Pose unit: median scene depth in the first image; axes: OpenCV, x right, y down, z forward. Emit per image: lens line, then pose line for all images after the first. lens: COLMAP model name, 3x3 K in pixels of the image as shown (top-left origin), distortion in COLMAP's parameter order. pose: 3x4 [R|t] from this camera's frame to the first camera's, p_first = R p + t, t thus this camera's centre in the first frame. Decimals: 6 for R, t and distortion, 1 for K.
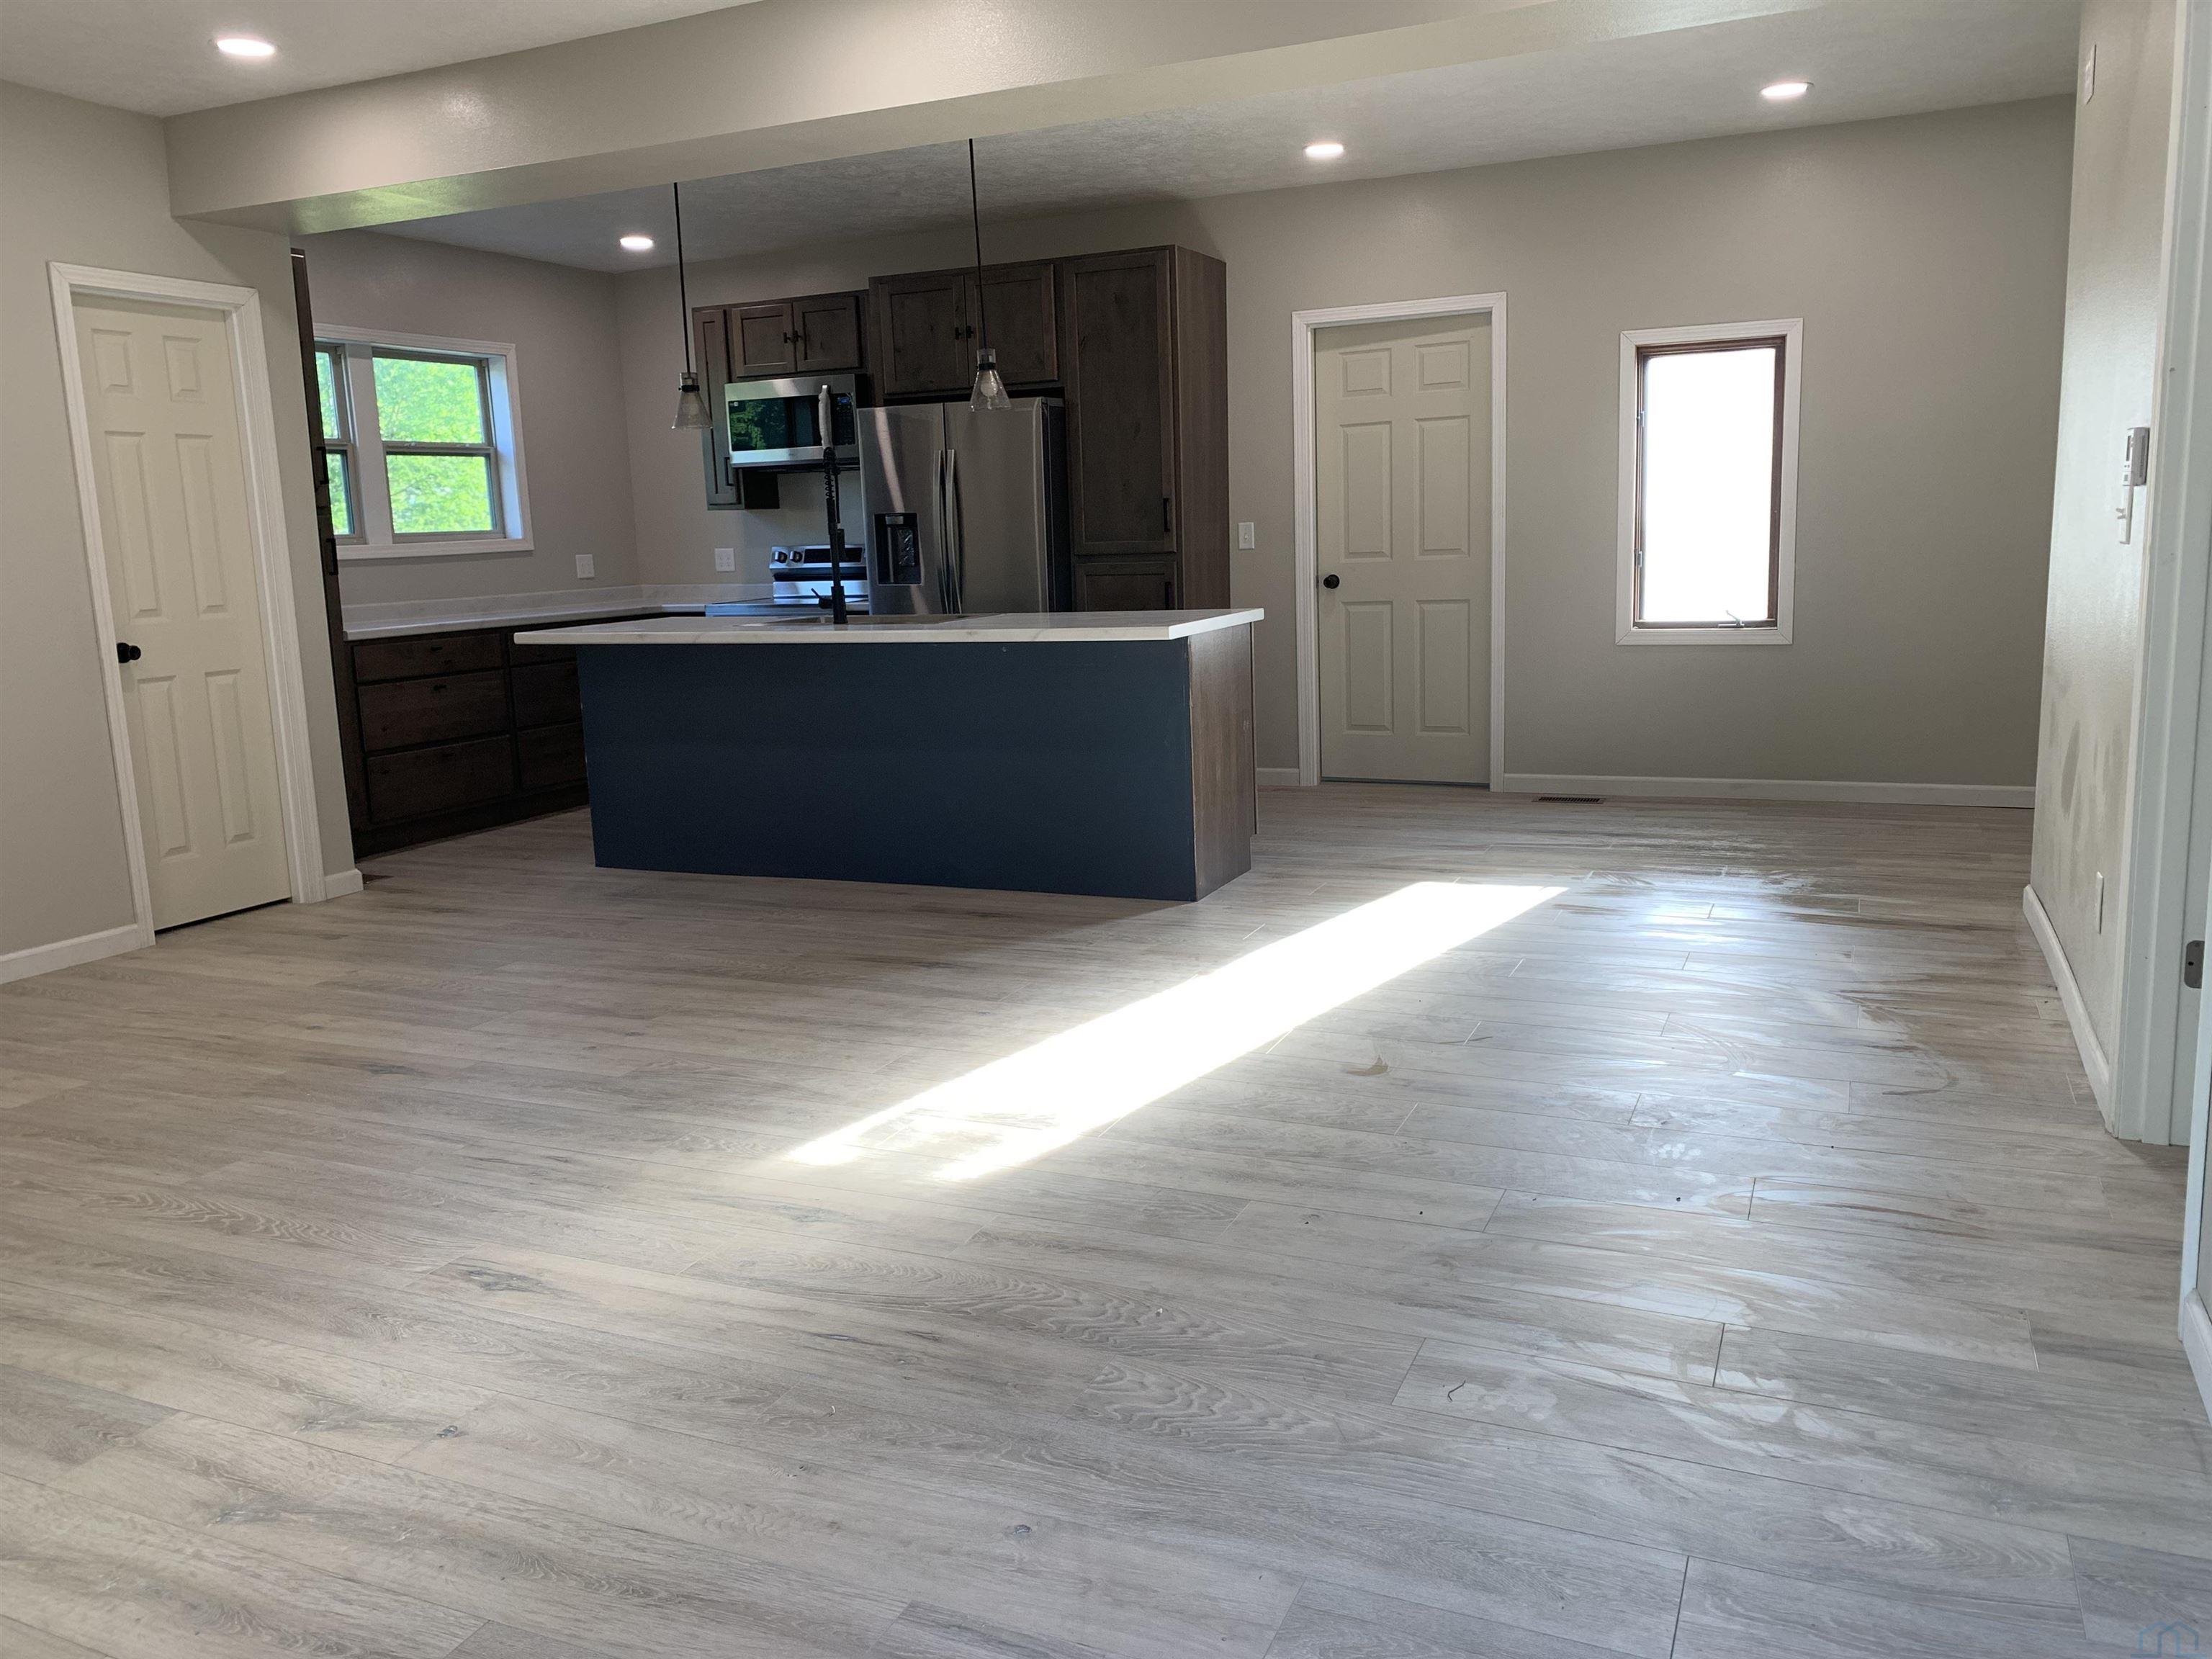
lens RADIAL K [[1707.4, 0, 1086.7], [0, 1707.4, 835.5], [0, 0, 1]] dist [0.028679, -0.032679]
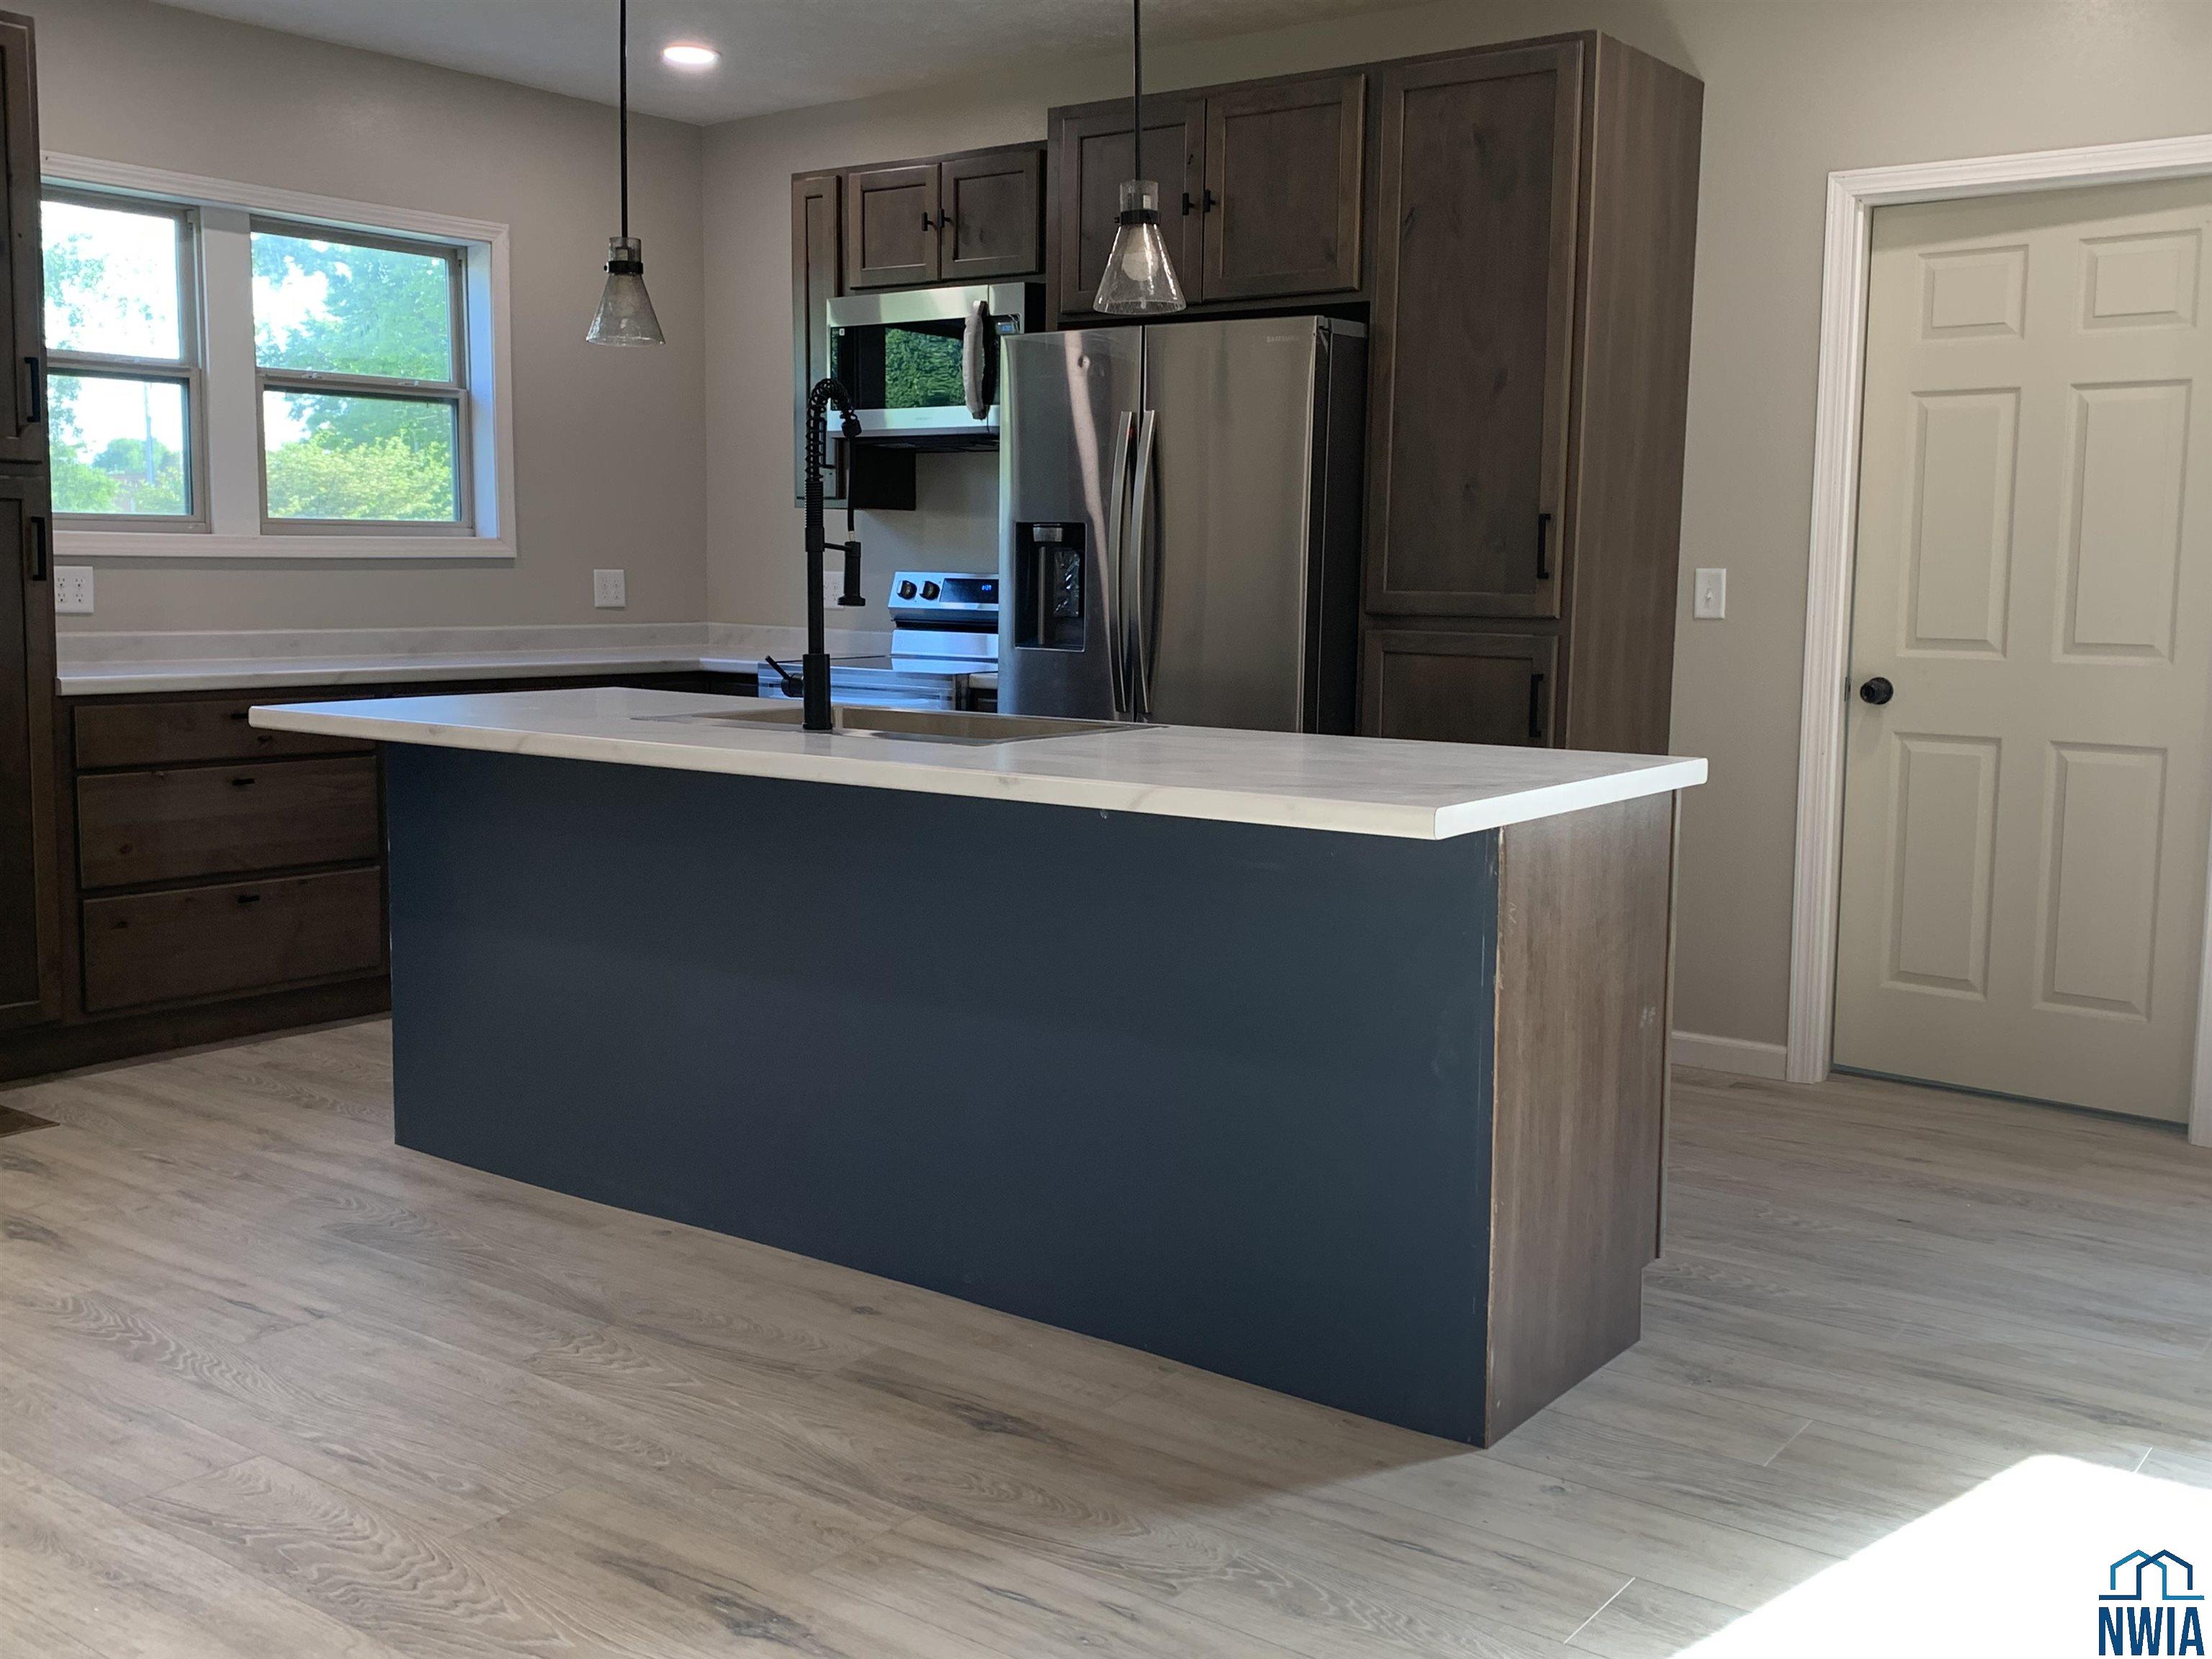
lens RADIAL K [[2129.5, 0, 1090.8], [0, 2129.5, 797.2], [0, 0, 1]] dist [0.007171, 0.000000]
pose [[0.975233, 0.072955, -0.208801, 0.052039], [-0.086664, 0.994590, -0.057267, -0.063383], [0.203493, 0.073945, 0.976280, 0.347023]]
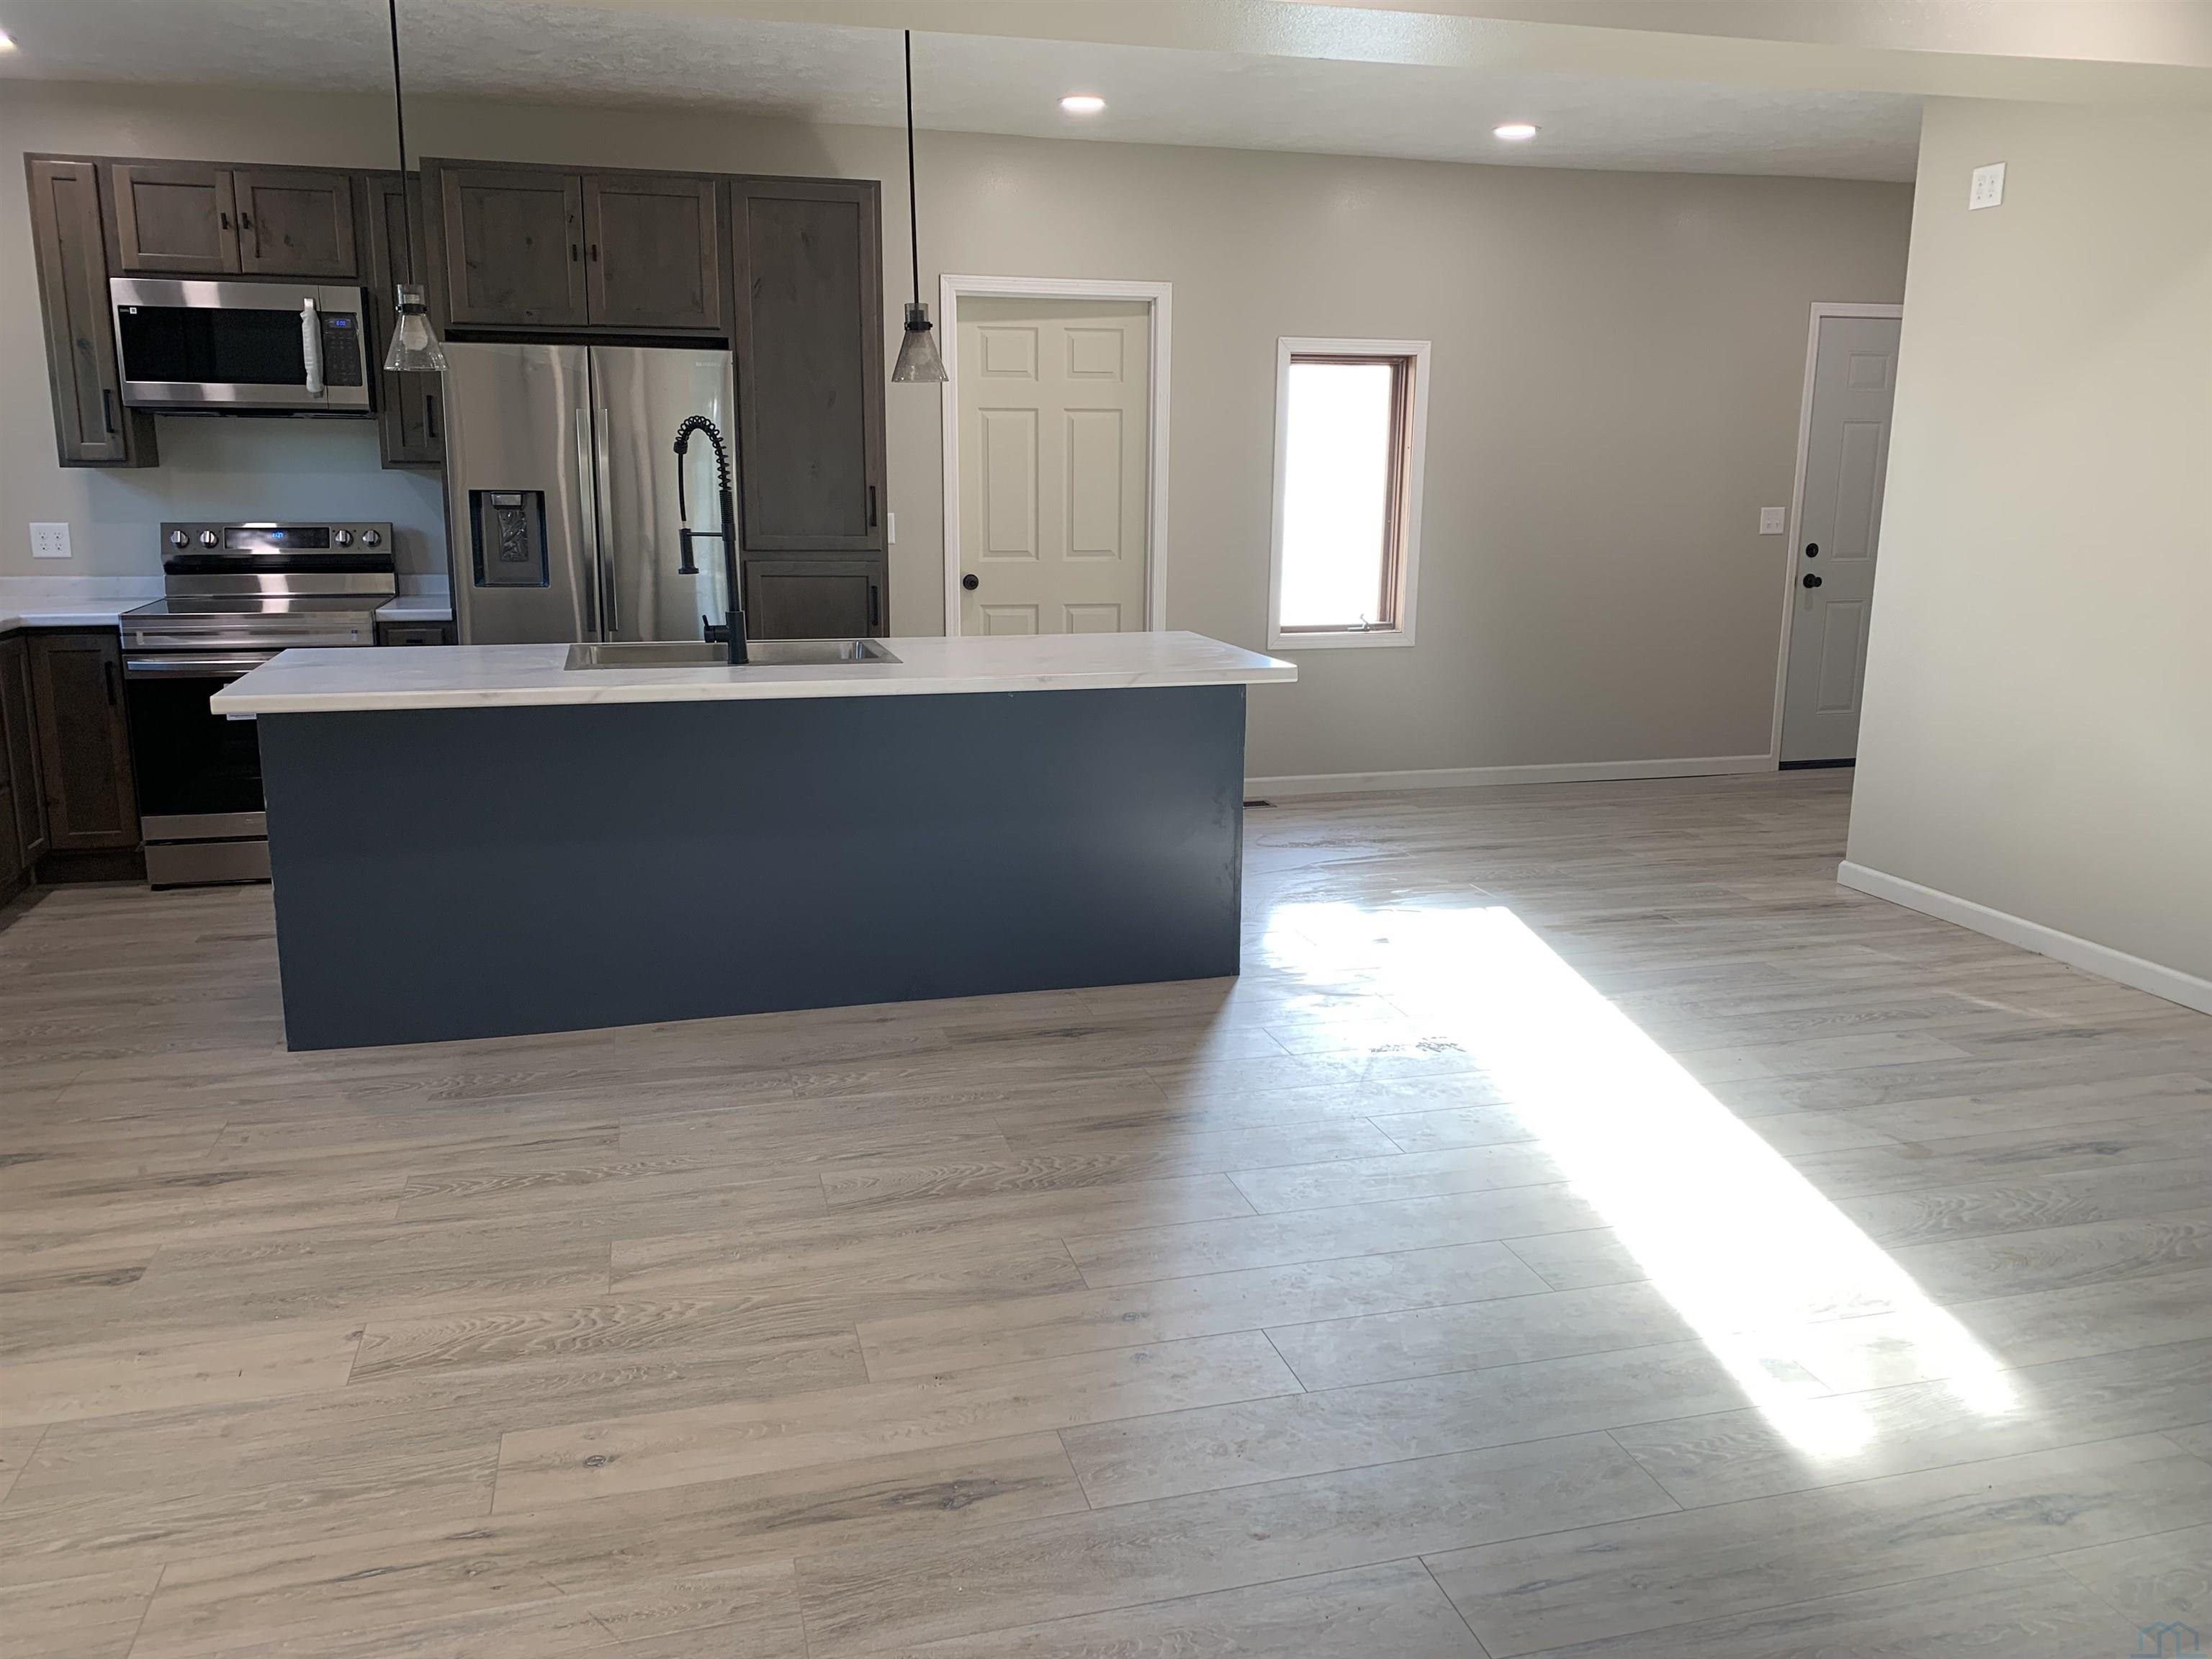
lens RADIAL K [[1707.4, 0, 1071.0], [0, 1707.4, 821.1], [0, 0, 1]] dist [0.028679, -0.032679]
pose [[0.768947, -0.092833, 0.632537, -0.414482], [0.077329, 0.995643, 0.052117, -0.070096], [-0.634619, 0.008838, 0.772775, 0.291617]]
